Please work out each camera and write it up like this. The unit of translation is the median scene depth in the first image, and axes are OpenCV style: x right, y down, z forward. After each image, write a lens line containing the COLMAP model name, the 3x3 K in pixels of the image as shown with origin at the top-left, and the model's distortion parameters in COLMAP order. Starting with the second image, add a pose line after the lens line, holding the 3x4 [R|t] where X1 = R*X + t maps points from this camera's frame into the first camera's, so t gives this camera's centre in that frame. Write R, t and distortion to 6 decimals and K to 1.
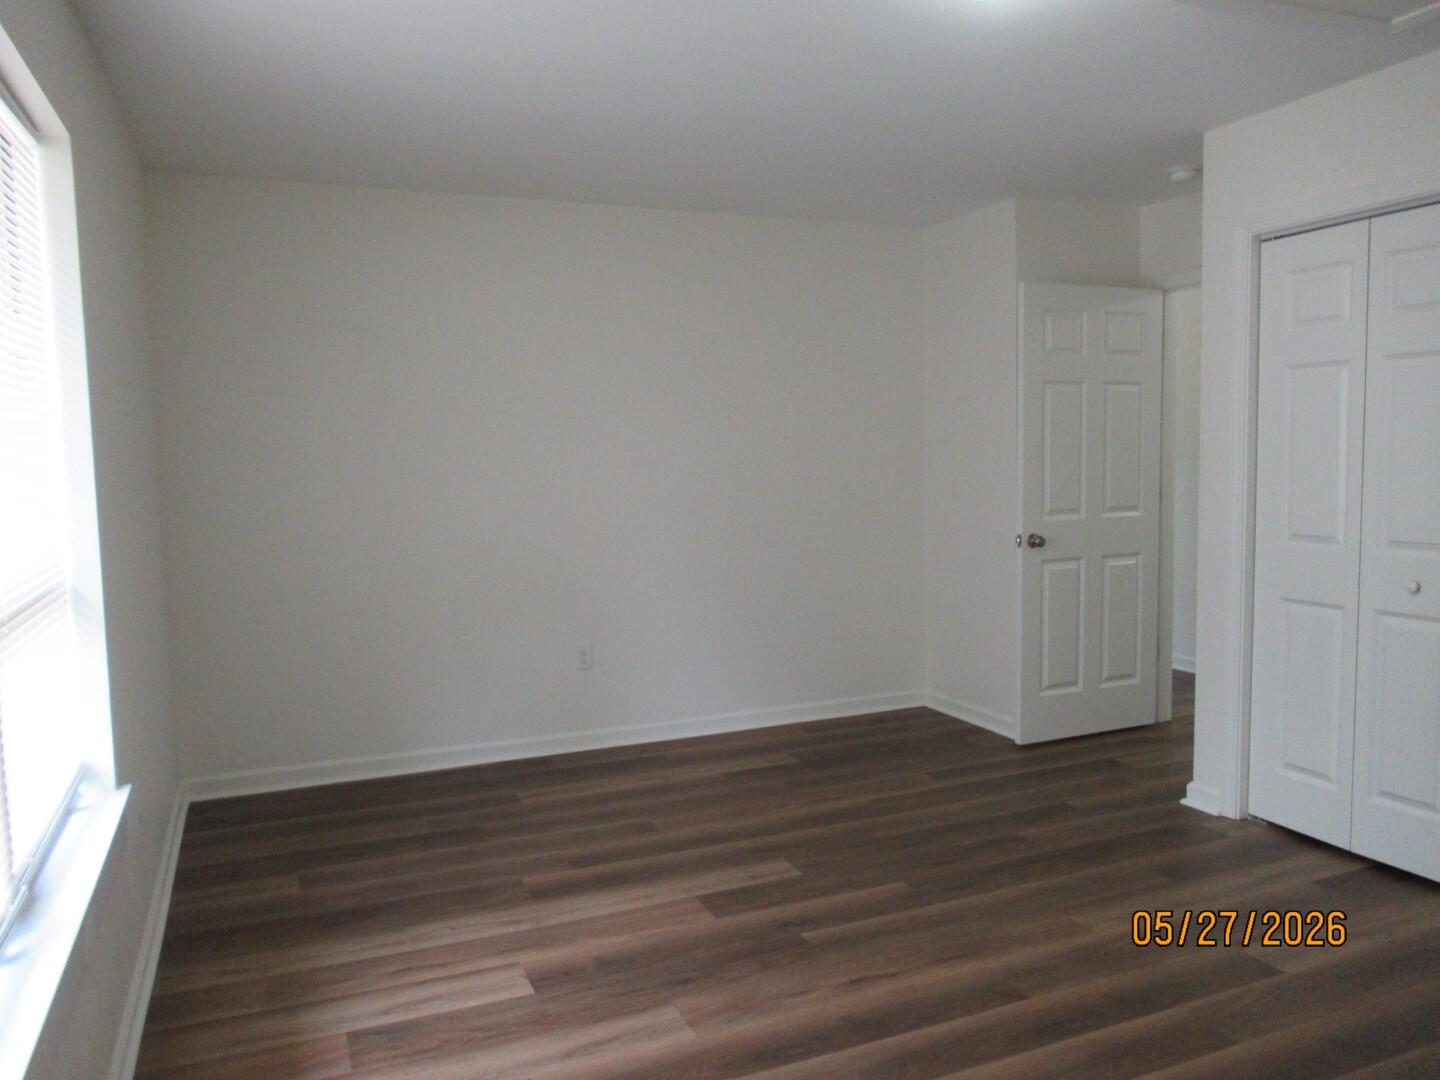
lens RADIAL K [[1075.3, 0, 720.0], [0, 1075.3, 540.0], [0, 0, 1]] dist [-0.004150, -0.004019]
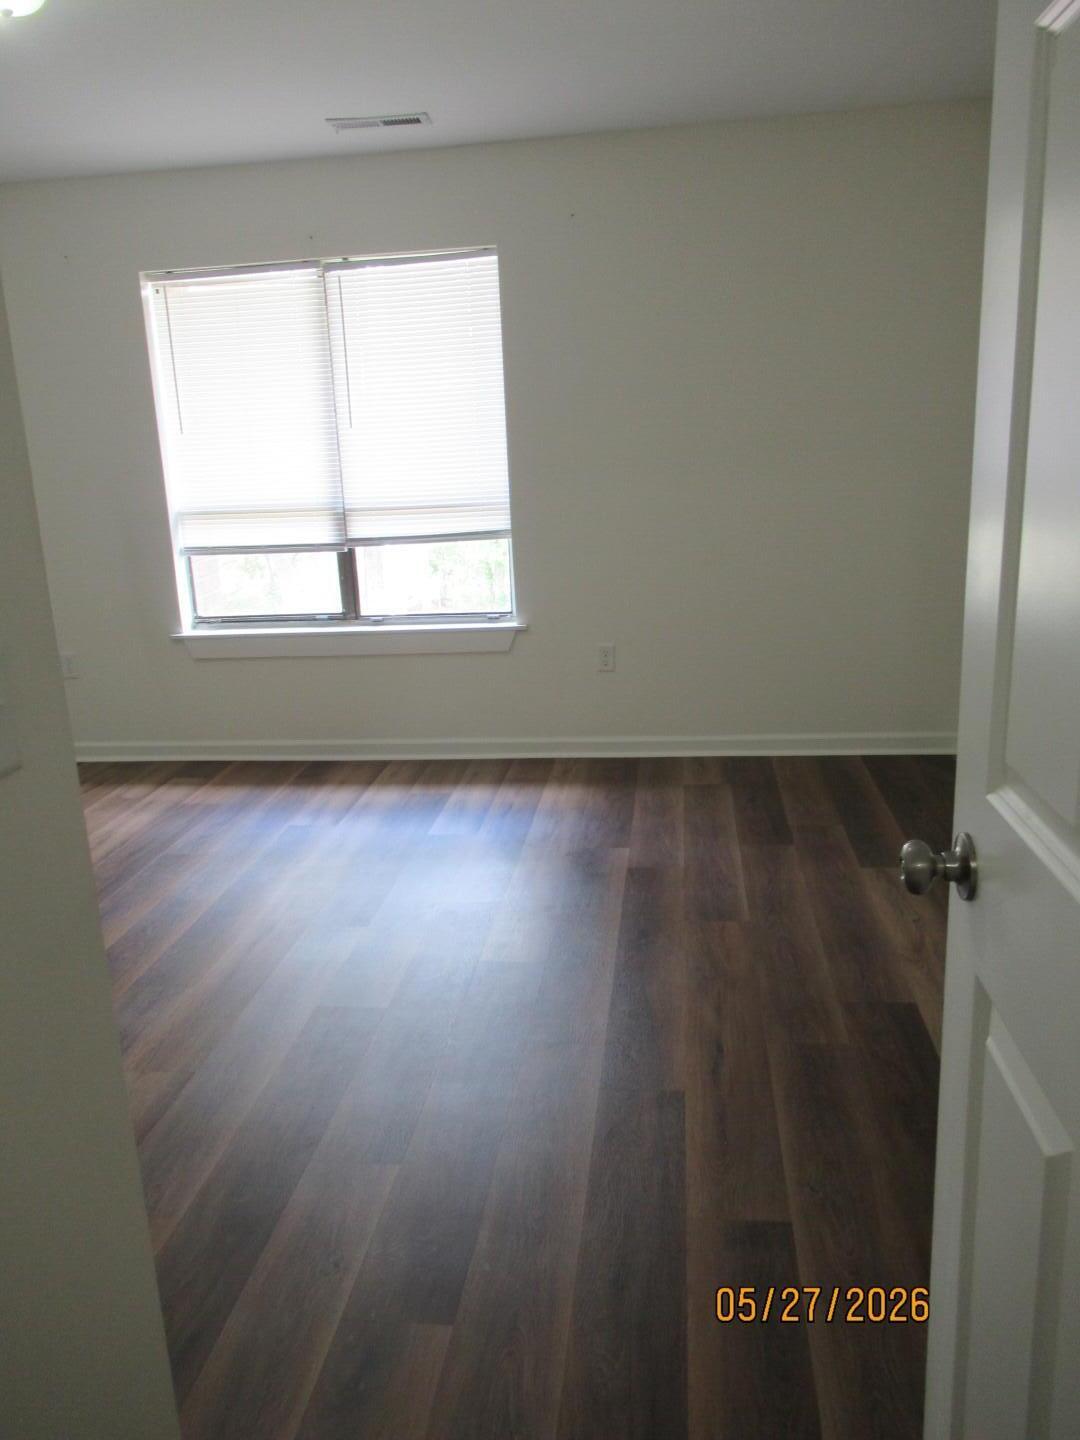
lens RADIAL K [[1075.3, 0, 540.0], [0, 1075.3, 720.0], [0, 0, 1]] dist [-0.004150, -0.004019]
pose [[-0.502205, 0.264831, -0.823198, 0.790674], [-0.016468, 0.948849, 0.315301, -0.155560], [0.864592, 0.171902, -0.472156, 1.588057]]
